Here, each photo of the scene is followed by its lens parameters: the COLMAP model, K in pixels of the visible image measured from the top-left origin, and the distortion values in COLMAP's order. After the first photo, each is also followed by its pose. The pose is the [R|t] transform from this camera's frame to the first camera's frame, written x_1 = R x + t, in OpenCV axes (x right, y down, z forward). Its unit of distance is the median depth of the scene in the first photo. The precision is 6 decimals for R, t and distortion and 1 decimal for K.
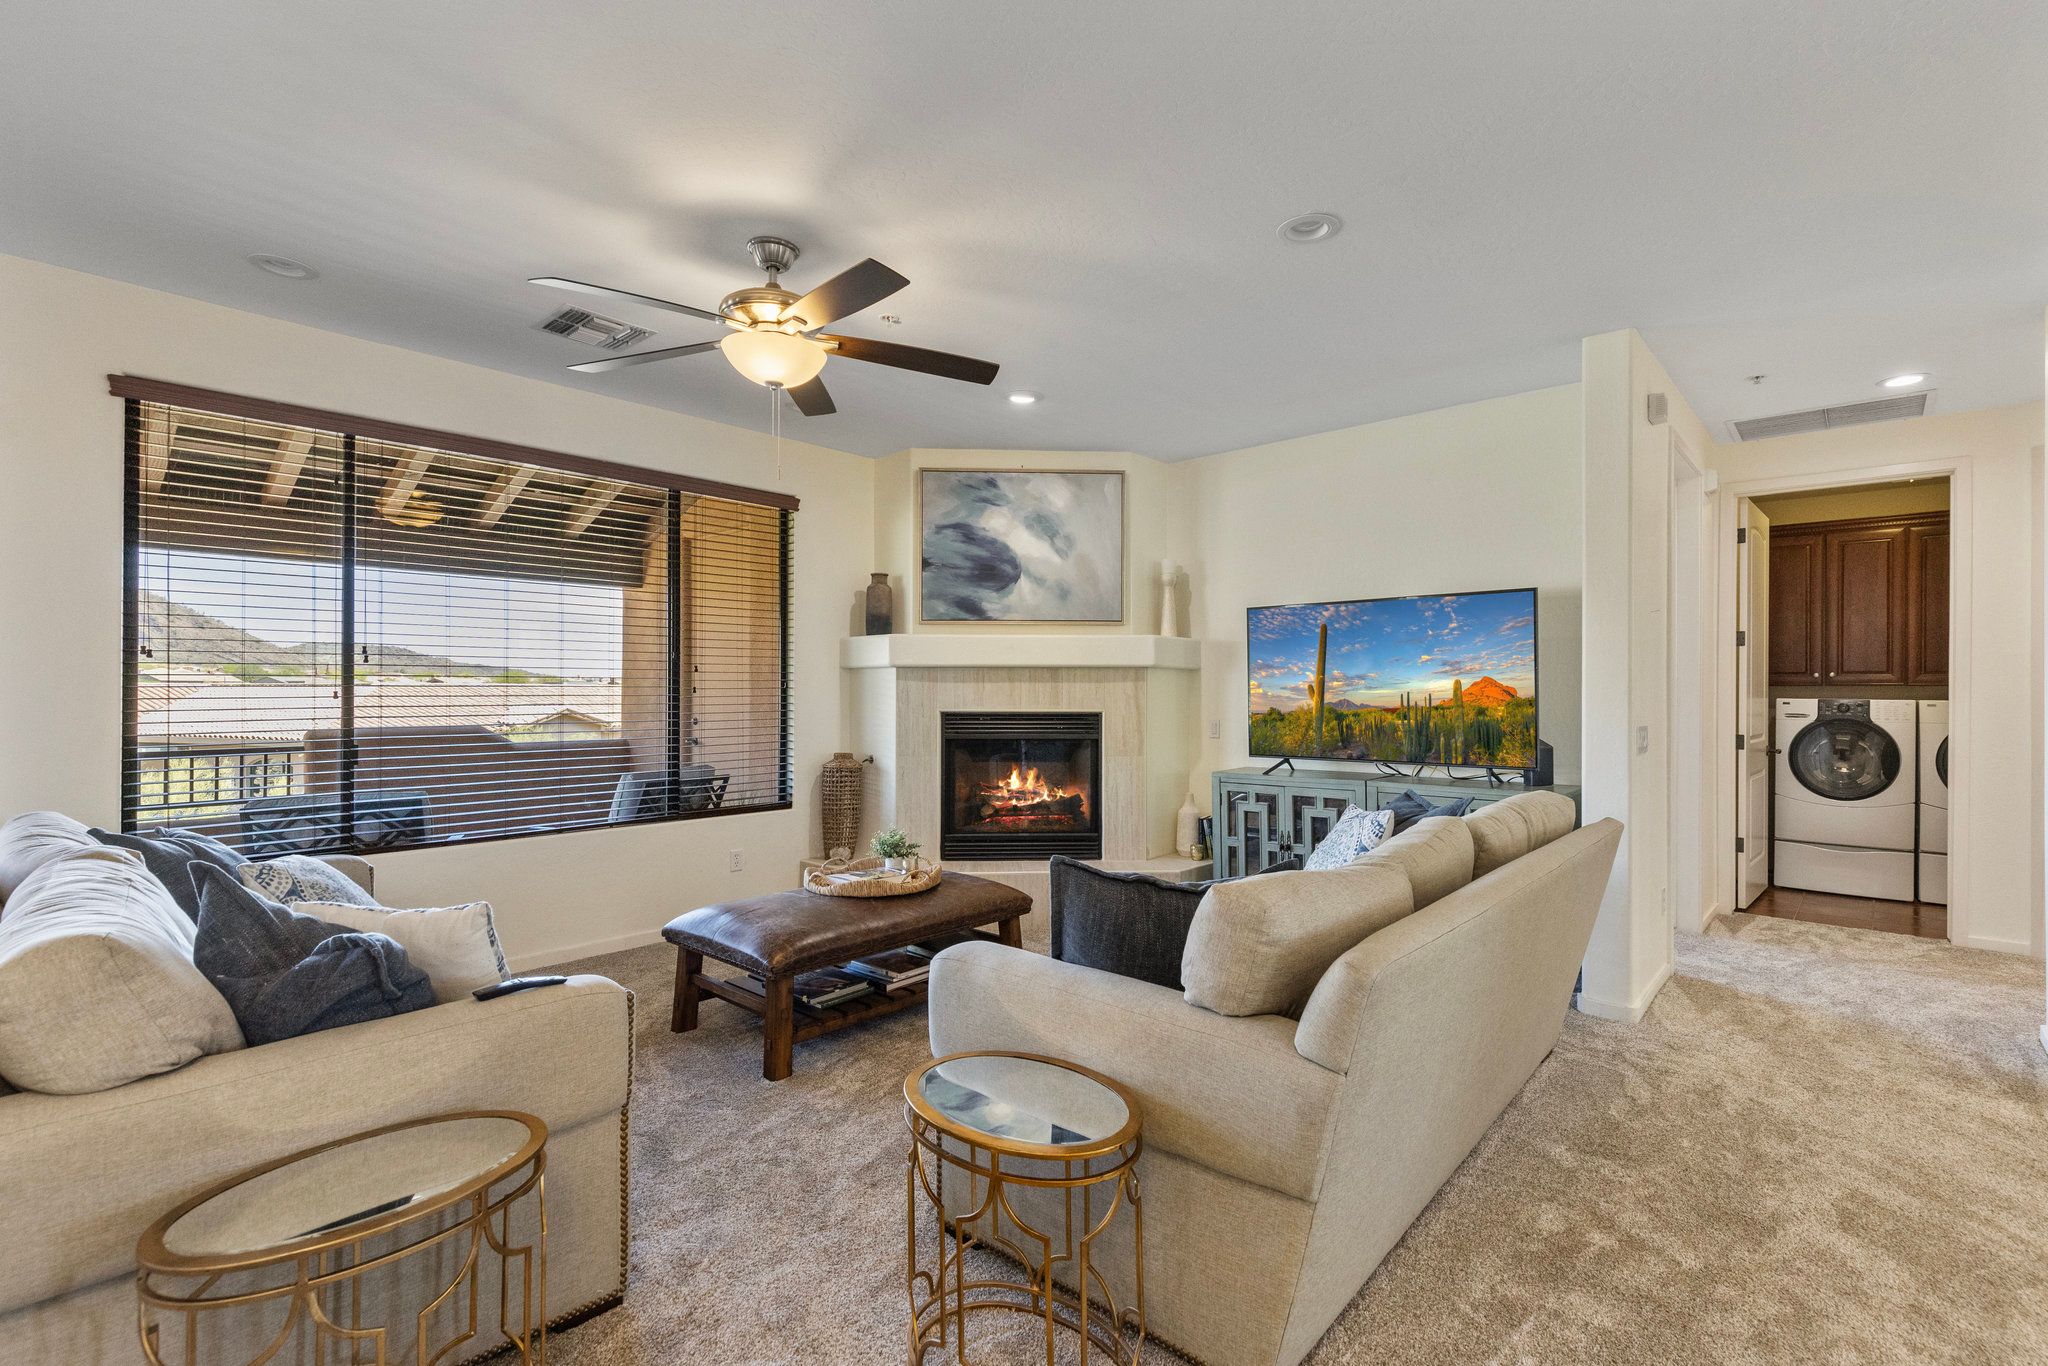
lens RADIAL K [[922.7, 0, 1030.6], [0, 922.7, 679.8], [0, 0, 1]] dist [0.013474, 0.000794]
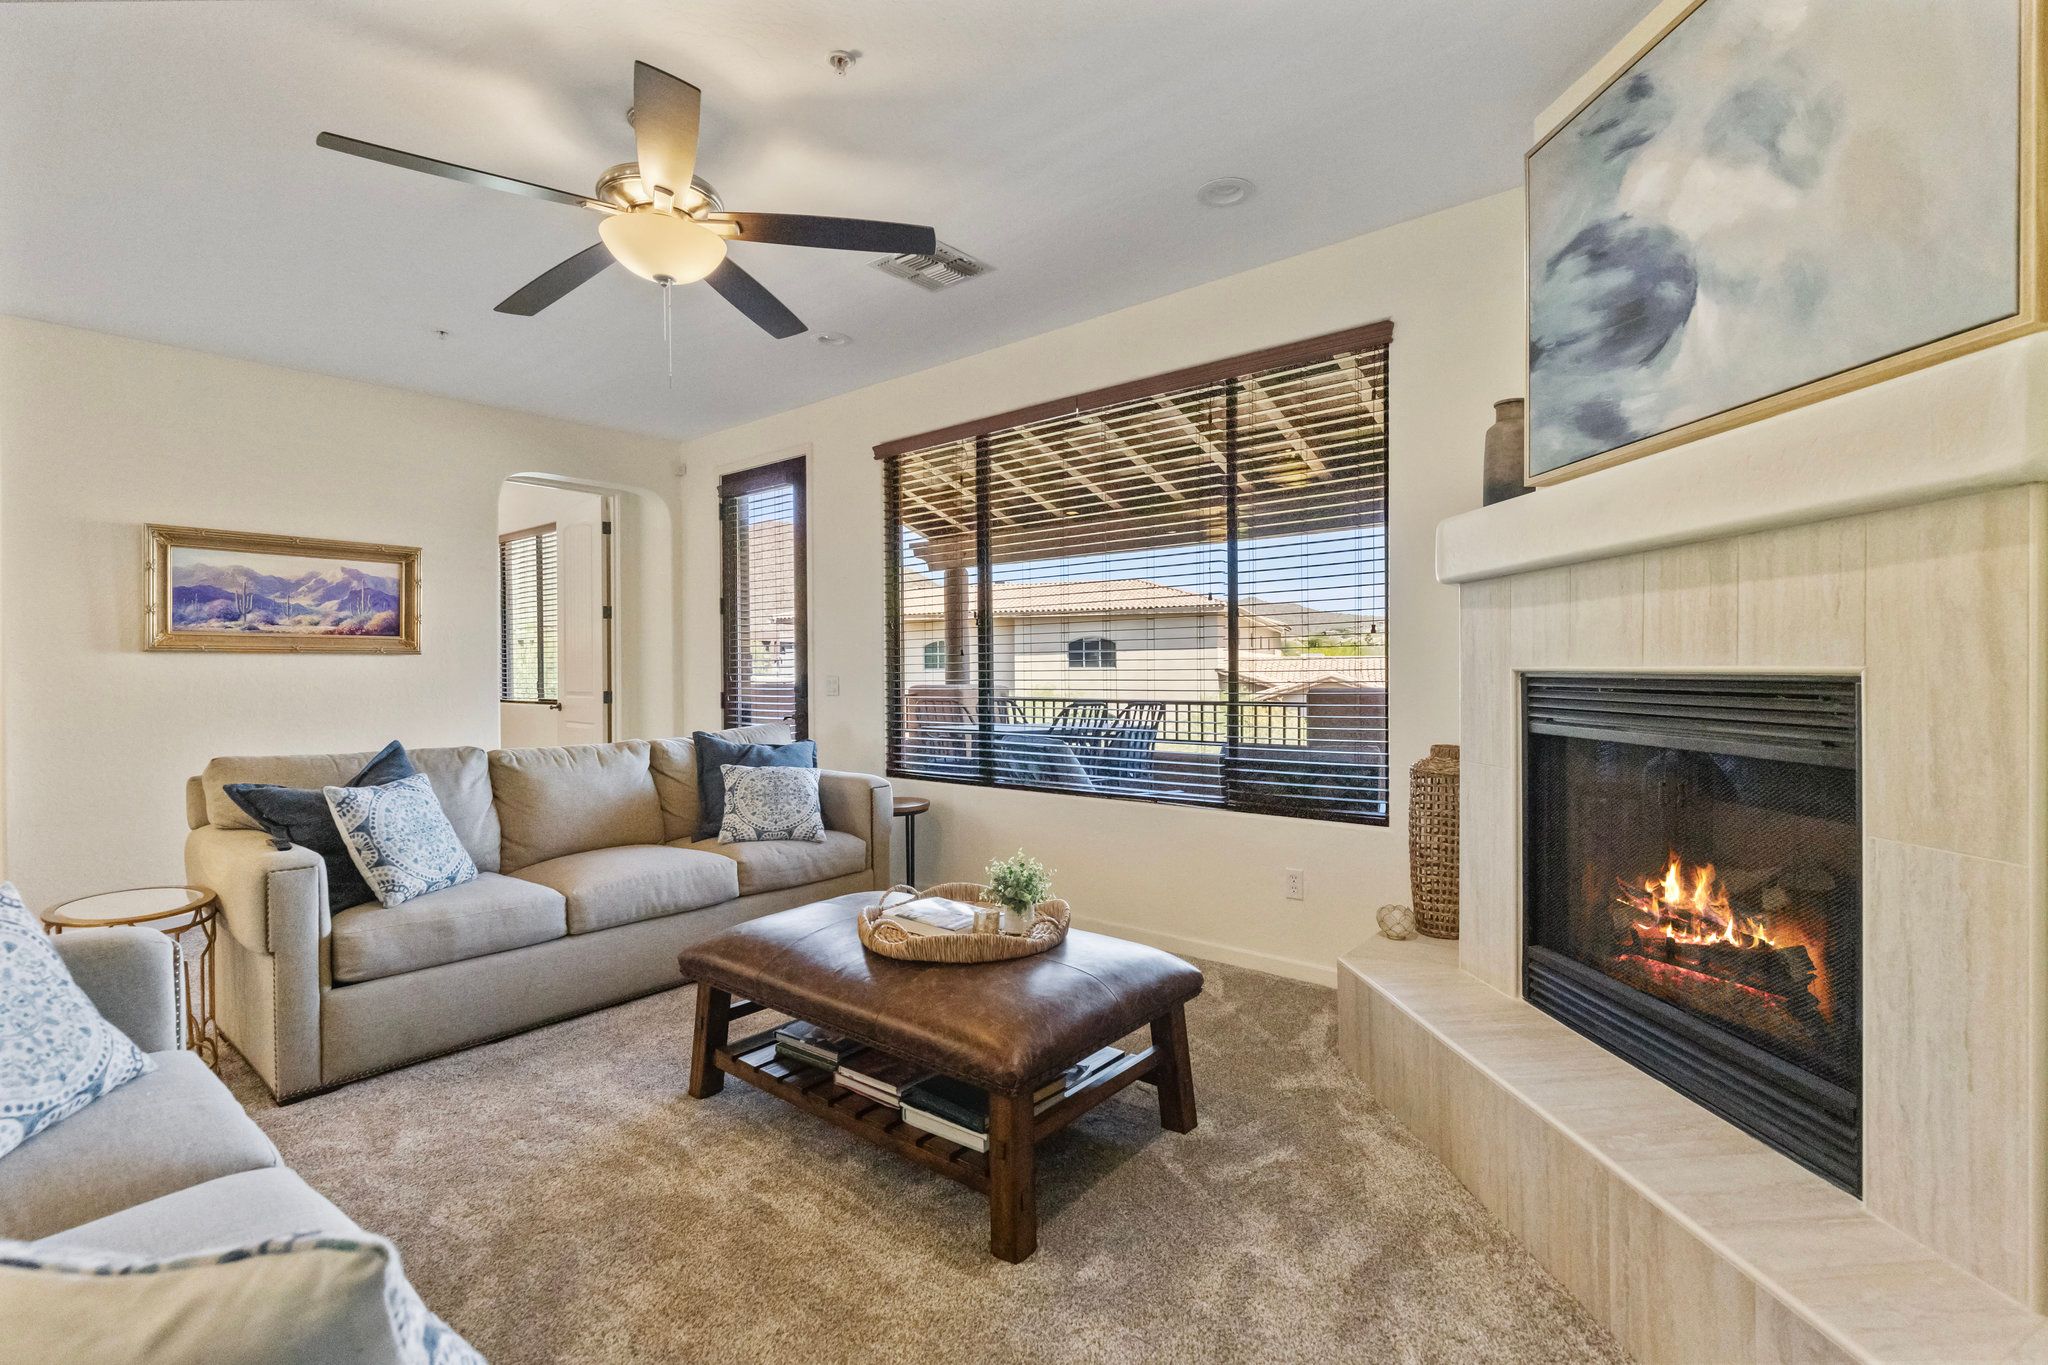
lens RADIAL K [[922.7, 0, 1016.4], [0, 922.7, 670.2], [0, 0, 1]] dist [0.013474, 0.000794]
pose [[0.038118, 0.002409, -0.999270, 0.356382], [0.021969, 0.999753, 0.003248, 0.027306], [0.999032, -0.022077, 0.038056, 0.743429]]
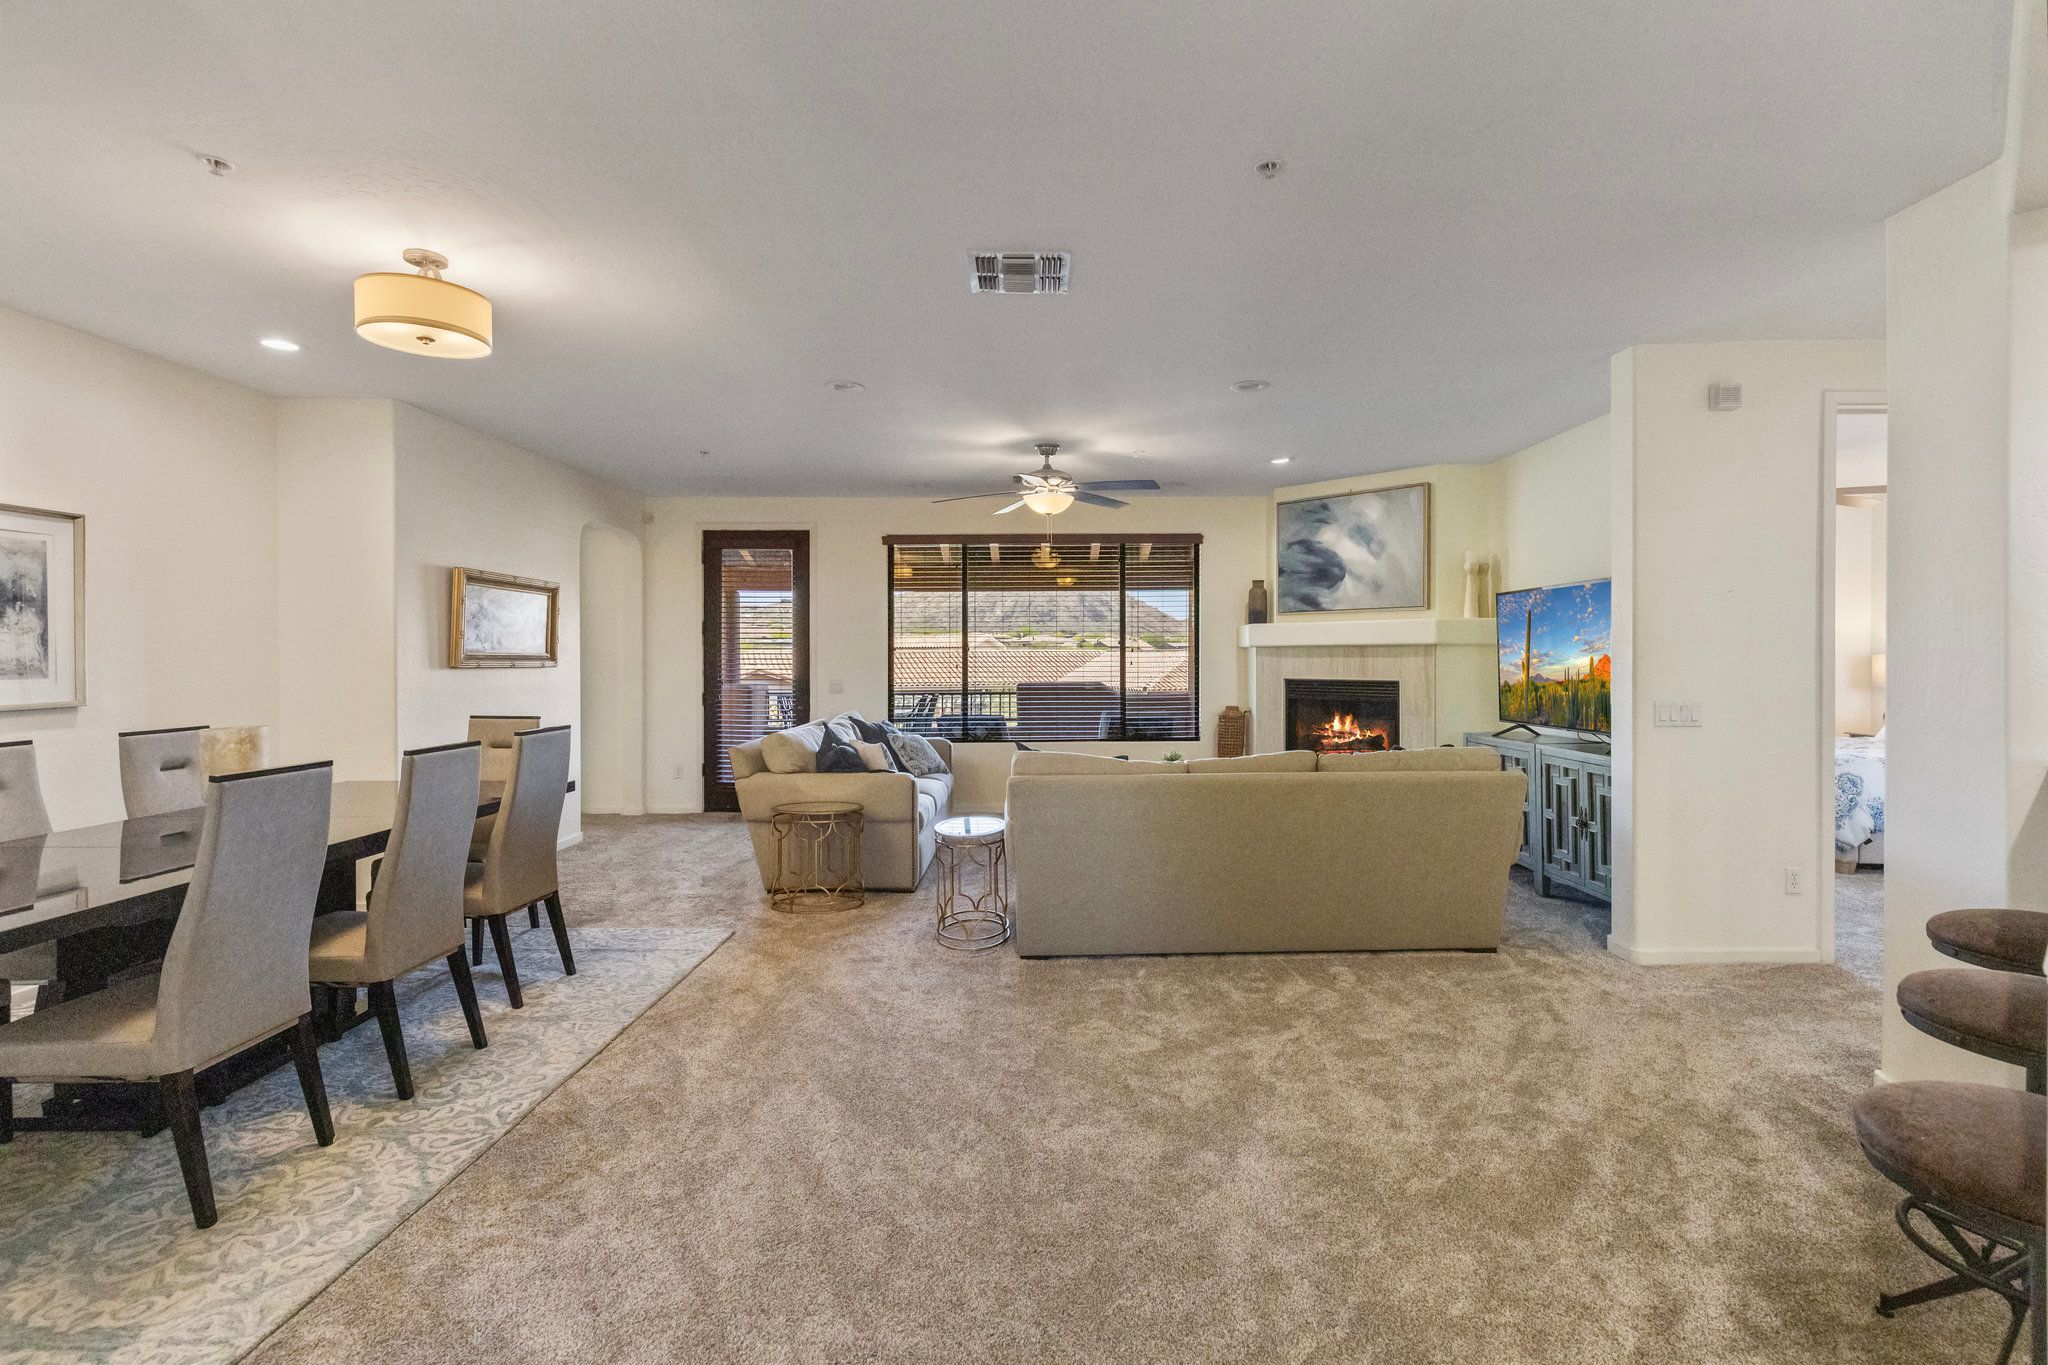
lens RADIAL K [[922.7, 0, 1013.5], [0, 922.7, 657.2], [0, 0, 1]] dist [0.013474, 0.000794]
pose [[0.659276, -0.002645, -0.751896, 0.686440], [0.014479, 0.999853, 0.009178, -0.016577], [0.751761, -0.016938, 0.659218, -0.224173]]
